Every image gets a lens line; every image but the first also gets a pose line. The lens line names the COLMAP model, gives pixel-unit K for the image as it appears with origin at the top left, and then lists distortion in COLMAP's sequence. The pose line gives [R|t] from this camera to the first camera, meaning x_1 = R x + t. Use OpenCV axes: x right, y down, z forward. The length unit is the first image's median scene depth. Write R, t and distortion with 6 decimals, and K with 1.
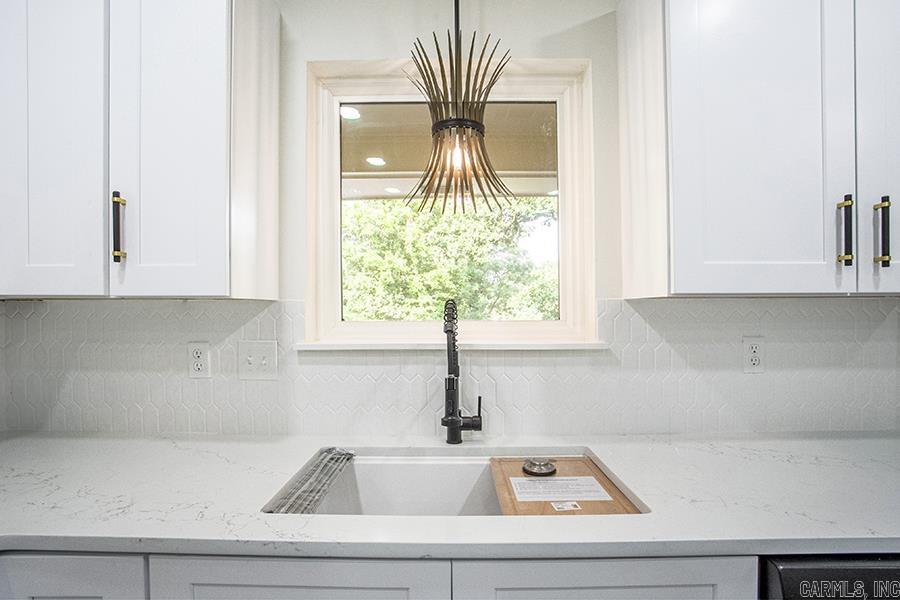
lens RADIAL K [[439.6, 0, 429.9], [0, 439.6, 304.0], [0, 0, 1]] dist [-0.003656, -0.036038]
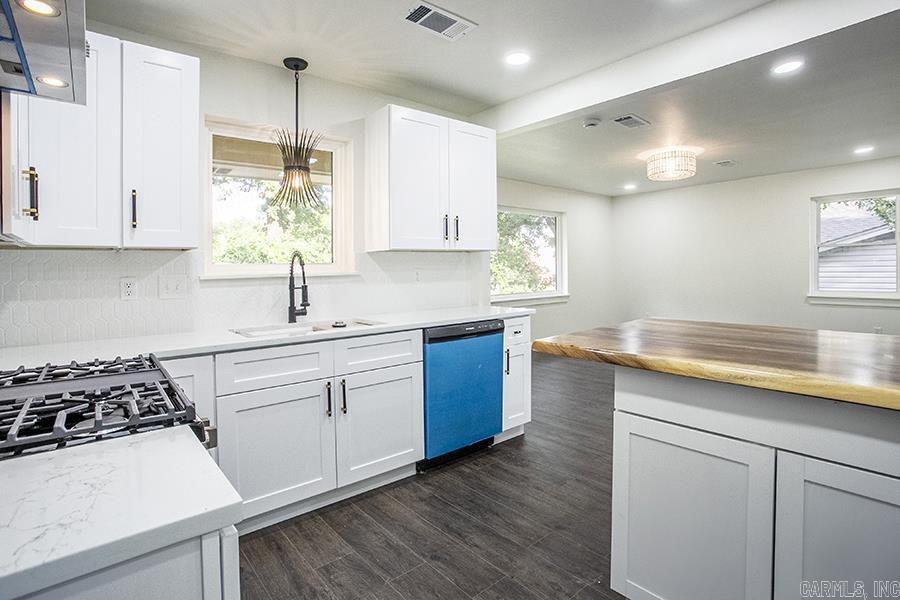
lens RADIAL K [[426.8, 0, 449.8], [0, 426.8, 268.9], [0, 0, 1]] dist [-0.031705, -0.000073]
pose [[0.761322, -0.012757, 0.648248, -0.633248], [0.010350, 0.999918, 0.007523, 0.060395], [-0.648291, 0.000982, 0.761392, -0.901401]]
